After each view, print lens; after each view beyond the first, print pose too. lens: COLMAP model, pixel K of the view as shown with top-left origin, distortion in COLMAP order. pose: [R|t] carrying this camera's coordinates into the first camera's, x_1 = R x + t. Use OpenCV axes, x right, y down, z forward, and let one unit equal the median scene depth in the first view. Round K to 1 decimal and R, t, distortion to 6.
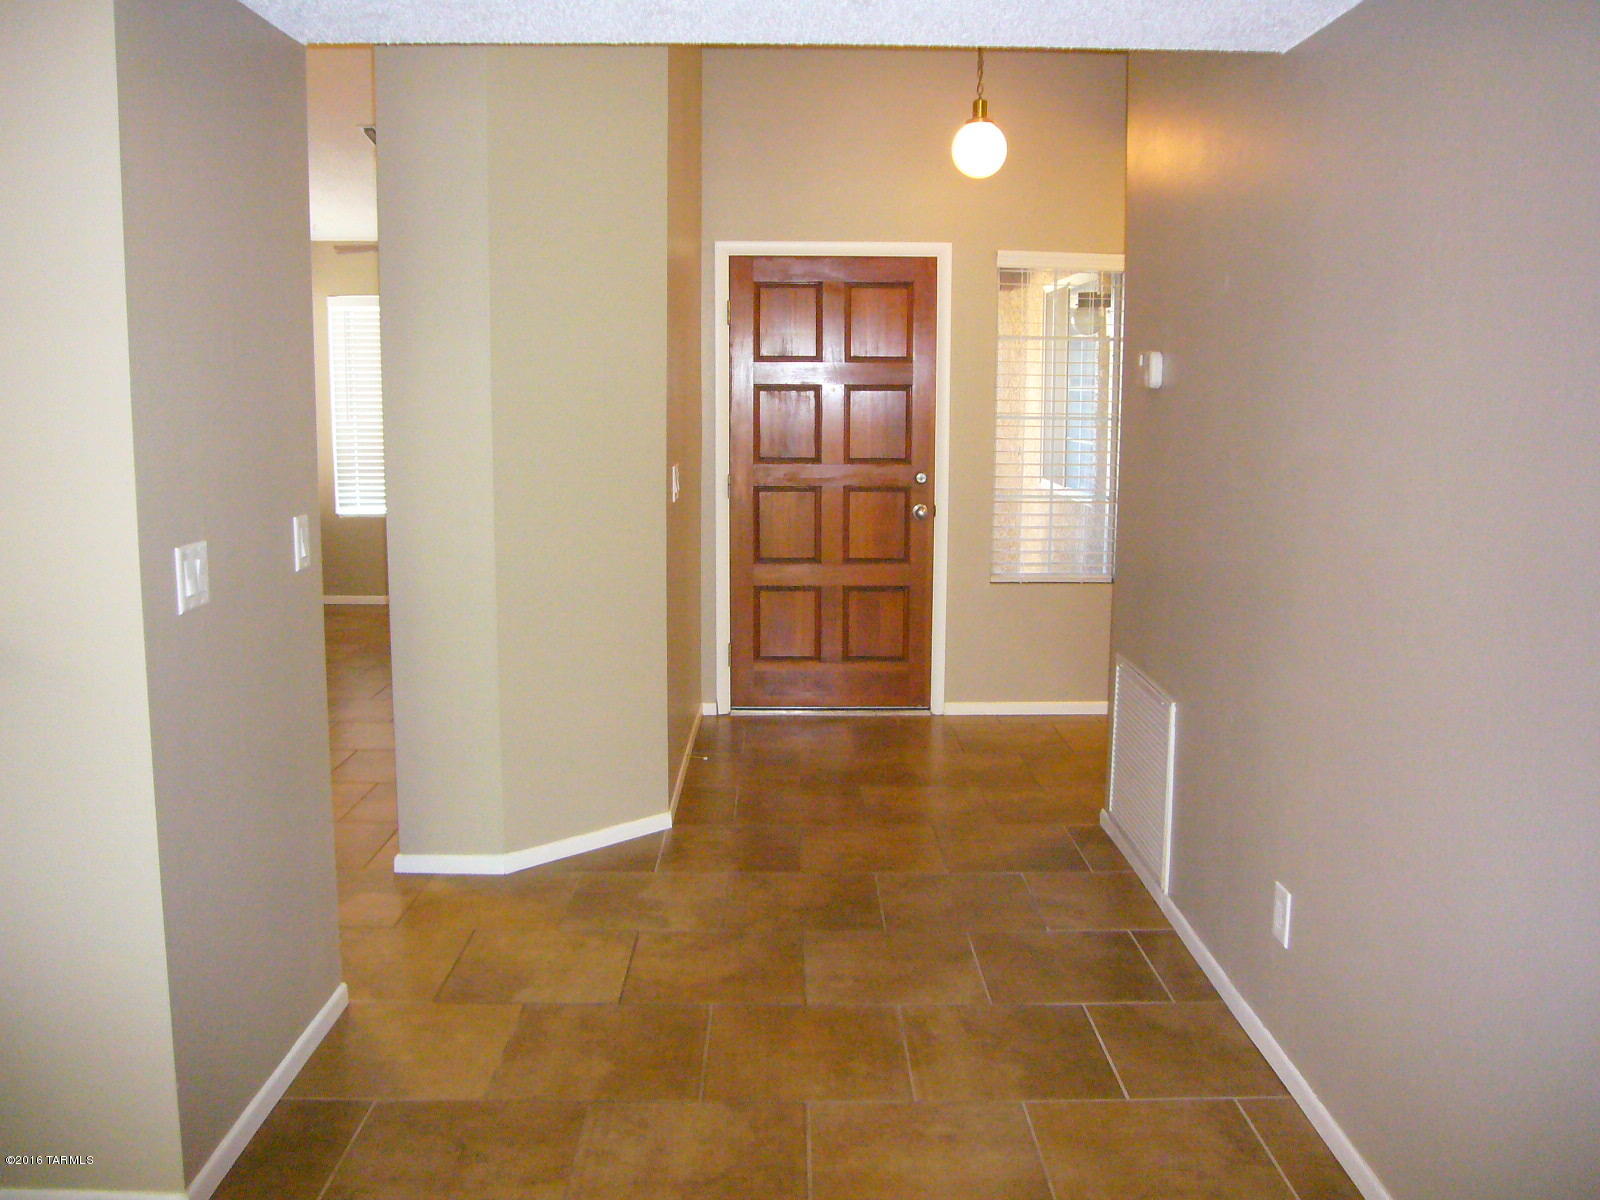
lens RADIAL K [[1346.0, 0, 808.2], [0, 1346.0, 560.5], [0, 0, 1]] dist [-0.123030, 0.144749]
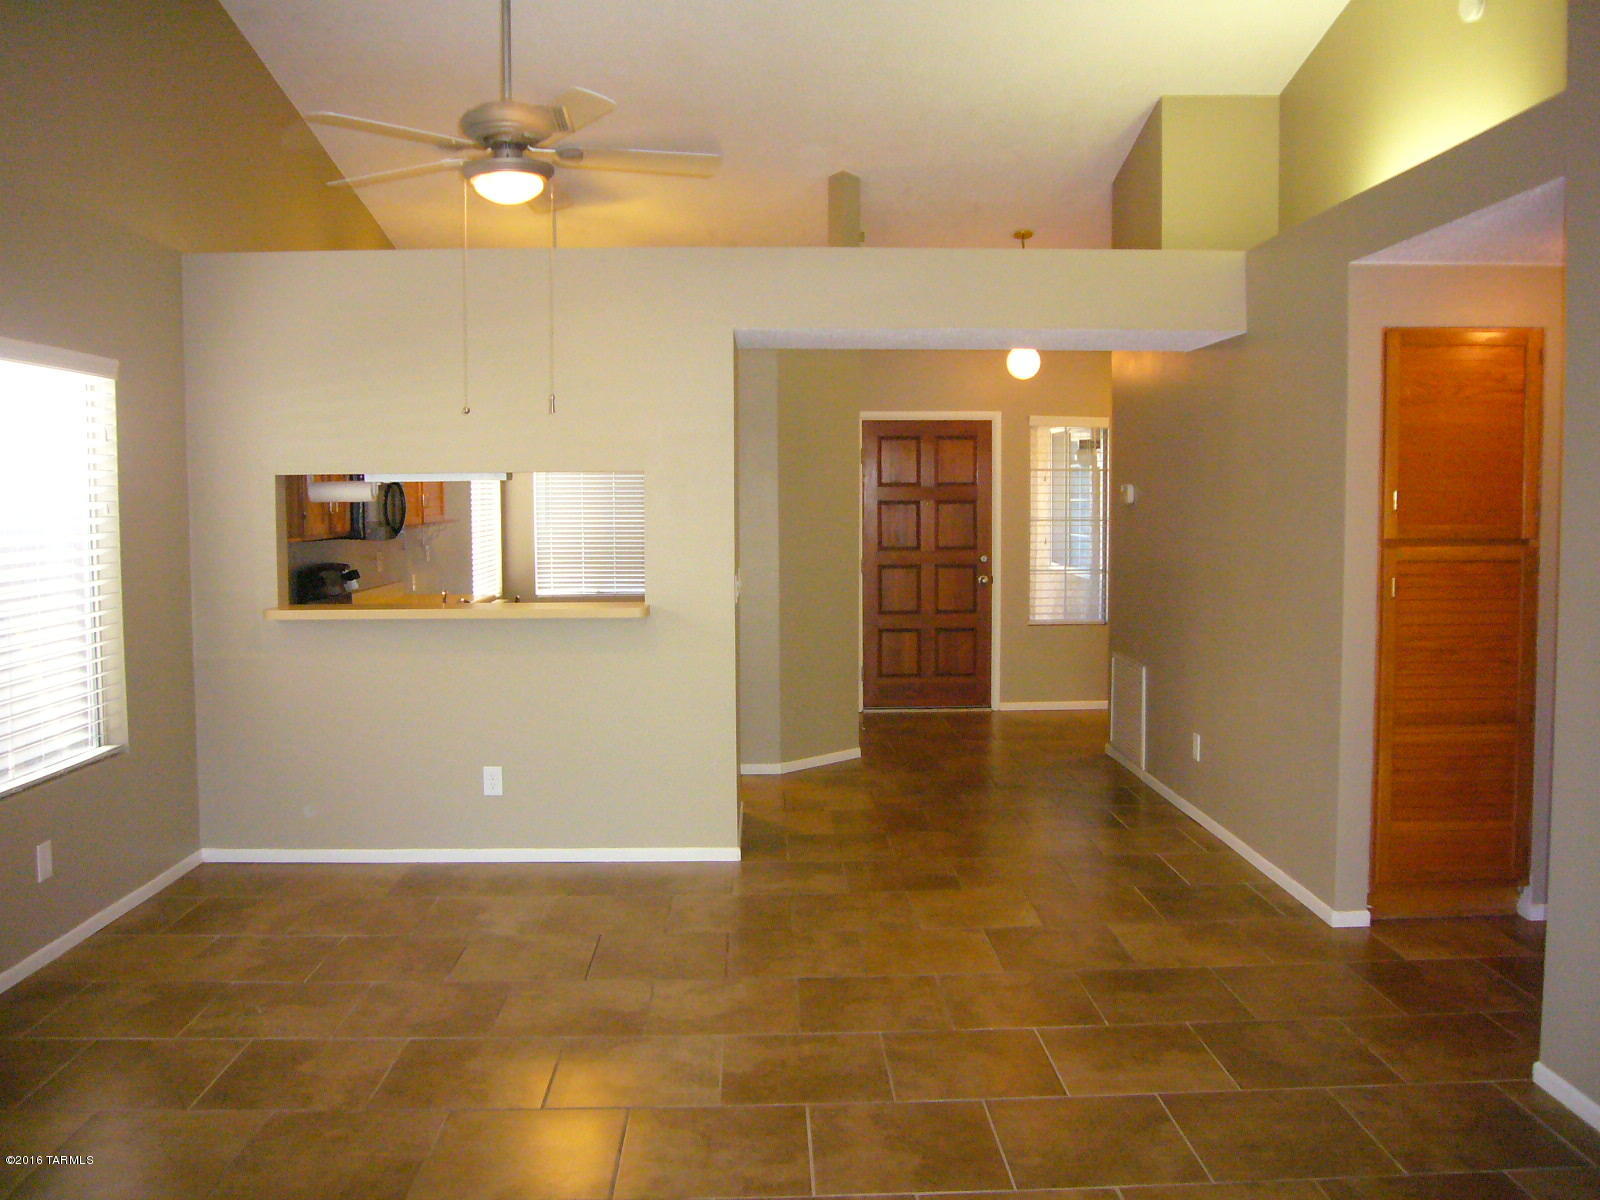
lens RADIAL K [[1346.0, 0, 808.2], [0, 1346.0, 560.5], [0, 0, 1]] dist [-0.123030, 0.144749]
pose [[0.999796, -0.010619, 0.017162, -0.148026], [0.011915, 0.996941, -0.077245, 0.059575], [-0.016289, 0.077434, 0.996864, -0.565783]]
